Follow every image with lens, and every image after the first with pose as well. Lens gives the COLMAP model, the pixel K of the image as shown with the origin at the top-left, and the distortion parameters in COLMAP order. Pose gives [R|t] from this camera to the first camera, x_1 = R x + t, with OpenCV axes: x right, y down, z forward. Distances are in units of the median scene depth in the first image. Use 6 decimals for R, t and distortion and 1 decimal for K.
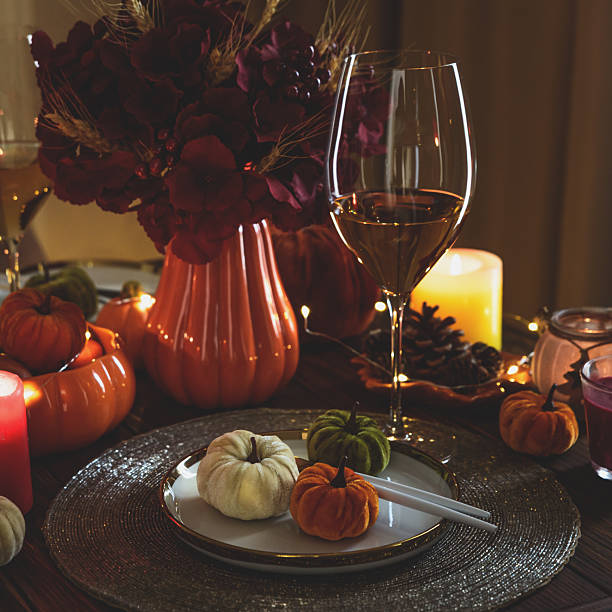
lens RADIAL K [[1611.6, 0, 209.8], [0, 1611.6, 272.1], [0, 0, 1]] dist [0.128561, 0.000000]
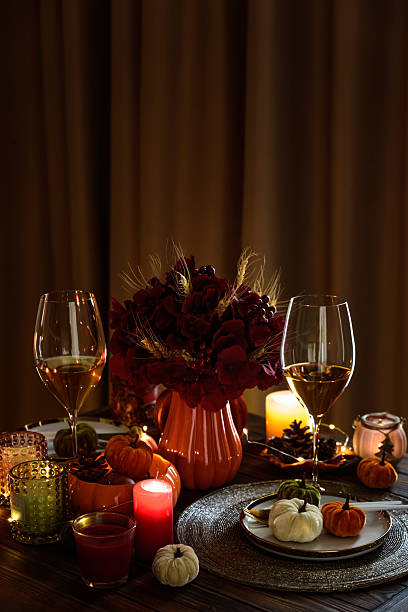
lens RADIAL K [[1077.4, 0, 203.6], [0, 1077.4, 324.6], [0, 0, 1]] dist [0.131372, 0.000000]
pose [[0.910665, -0.072688, 0.406702, -0.544014], [0.102236, 0.993433, -0.051369, -0.044444], [-0.400297, 0.088360, 0.912116, -0.171375]]
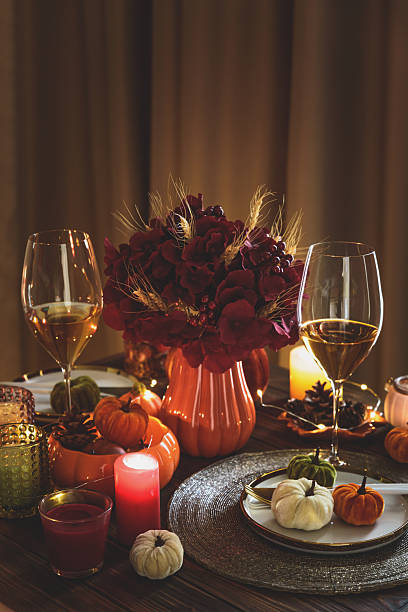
lens RADIAL K [[1077.4, 0, 208.2], [0, 1077.4, 315.7], [0, 0, 1]] dist [0.131372, 0.000000]
pose [[0.940363, -0.075337, 0.331725, -0.395005], [0.076317, 0.997033, 0.010093, -0.078776], [-0.331501, 0.015825, 0.943322, -0.054230]]
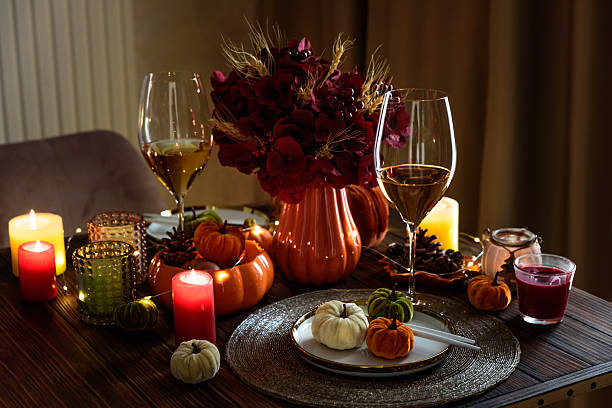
lens RADIAL K [[1077.4, 0, 312.6], [0, 1077.4, 189.2], [0, 0, 1]] dist [0.131372, 0.000000]
pose [[0.993514, -0.015284, 0.112675, -0.130082], [0.017157, 0.999730, -0.015673, -0.007298], [-0.112405, 0.017505, 0.993508, -0.184039]]
